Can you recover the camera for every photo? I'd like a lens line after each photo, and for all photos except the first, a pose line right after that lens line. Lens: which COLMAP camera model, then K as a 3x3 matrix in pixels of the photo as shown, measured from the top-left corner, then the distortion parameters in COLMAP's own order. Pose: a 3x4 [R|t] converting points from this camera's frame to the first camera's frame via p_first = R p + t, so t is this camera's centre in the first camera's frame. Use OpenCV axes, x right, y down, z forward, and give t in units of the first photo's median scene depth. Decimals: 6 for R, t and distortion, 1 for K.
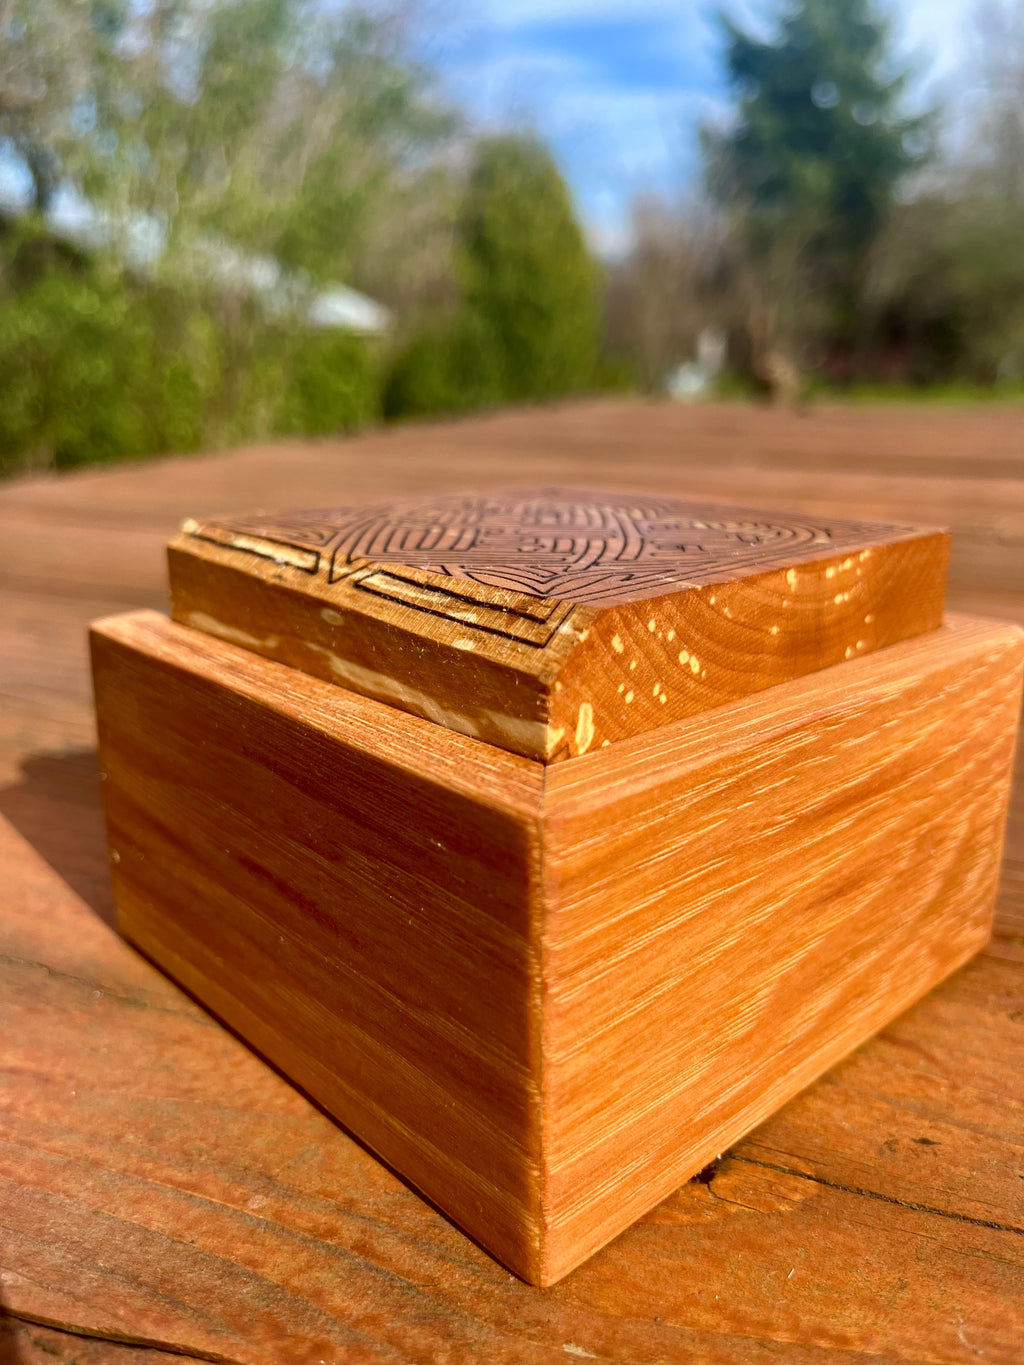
lens RADIAL K [[1084.2, 0, 512.0], [0, 1084.2, 682.5], [0, 0, 1]] dist [0.067654, -0.261484]
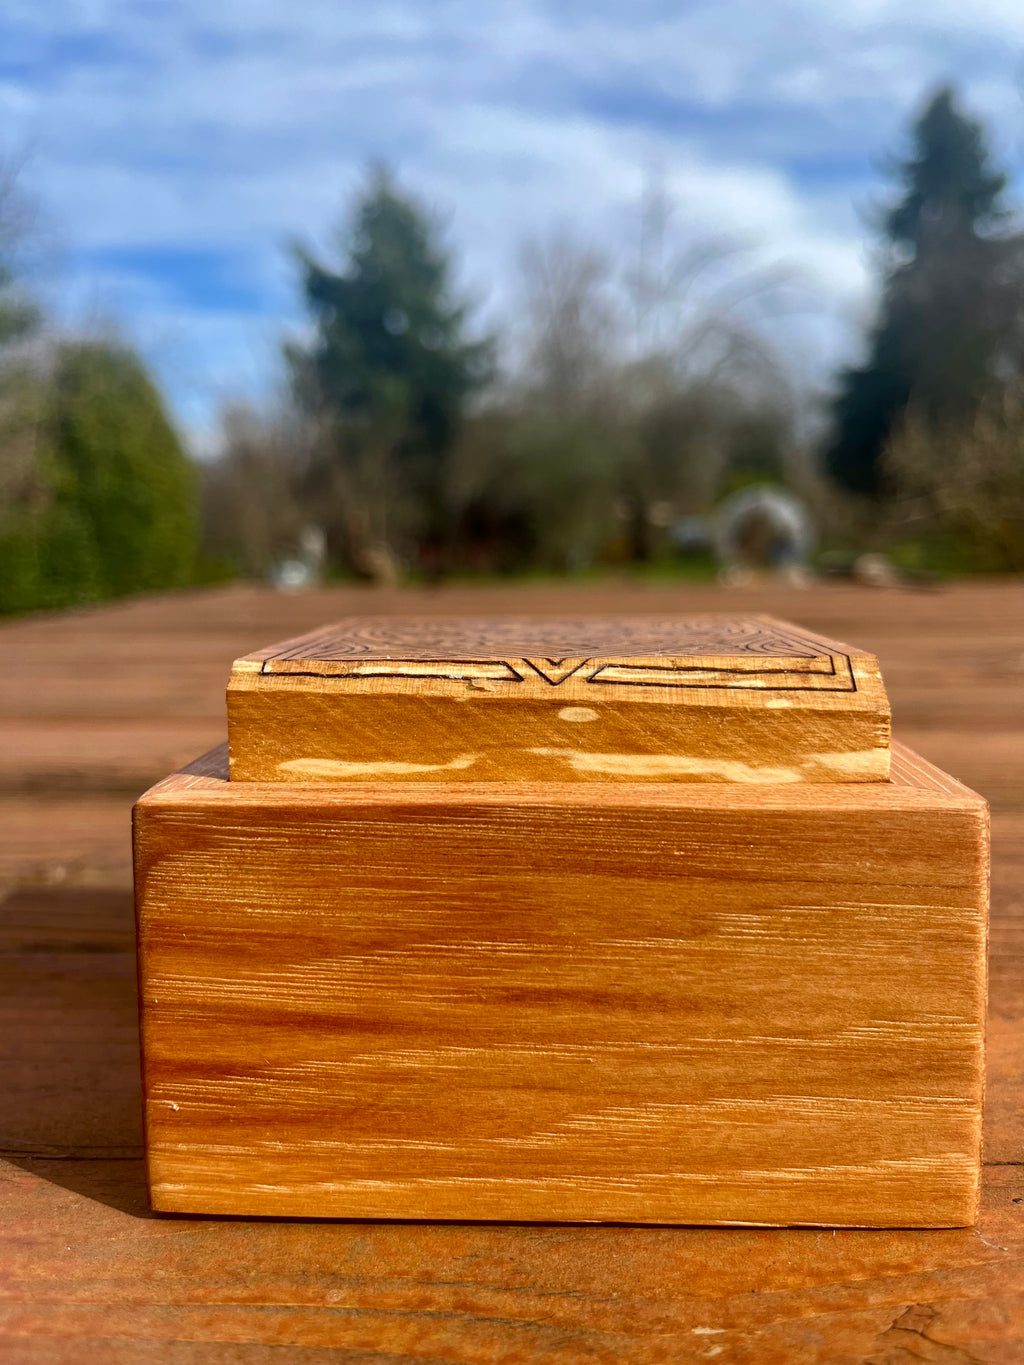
lens RADIAL K [[1084.2, 0, 512.0], [0, 1084.2, 682.5], [0, 0, 1]] dist [0.067654, -0.261484]
pose [[0.718716, -0.094311, 0.688878, -1.004580], [0.213045, 0.972974, -0.089068, -0.013799], [-0.661861, 0.210777, 0.719384, 0.344633]]
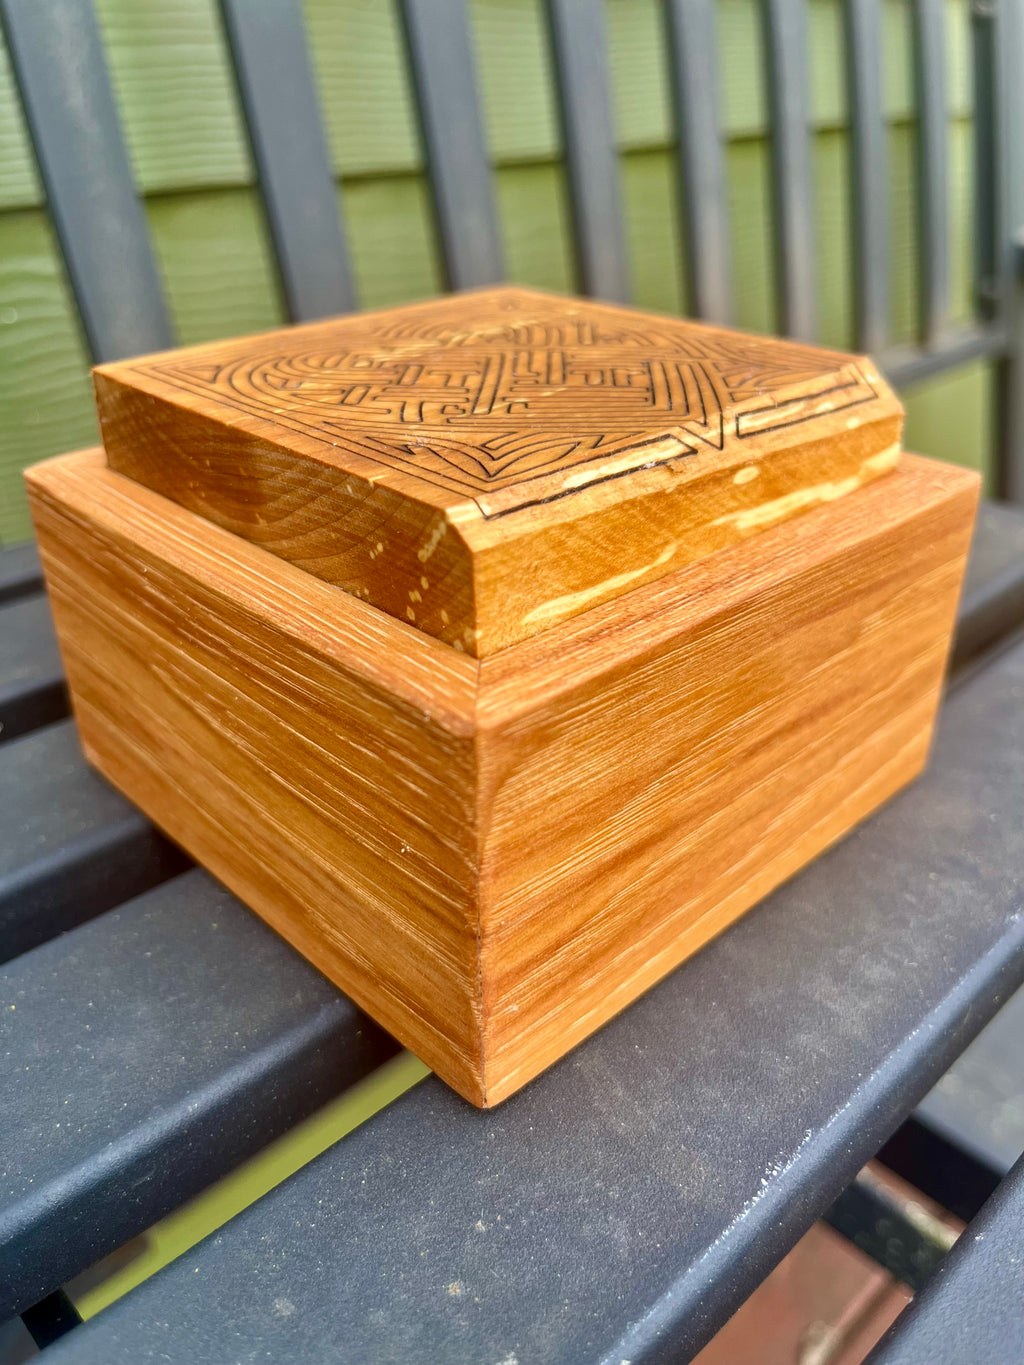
lens RADIAL K [[1084.2, 0, 512.0], [0, 1084.2, 682.5], [0, 0, 1]] dist [0.067654, -0.261484]
pose [[-0.011253, -0.503988, 0.863637, -1.245805], [0.297097, 0.823004, 0.484147, -0.500997], [-0.954781, 0.262032, 0.140473, 1.241900]]
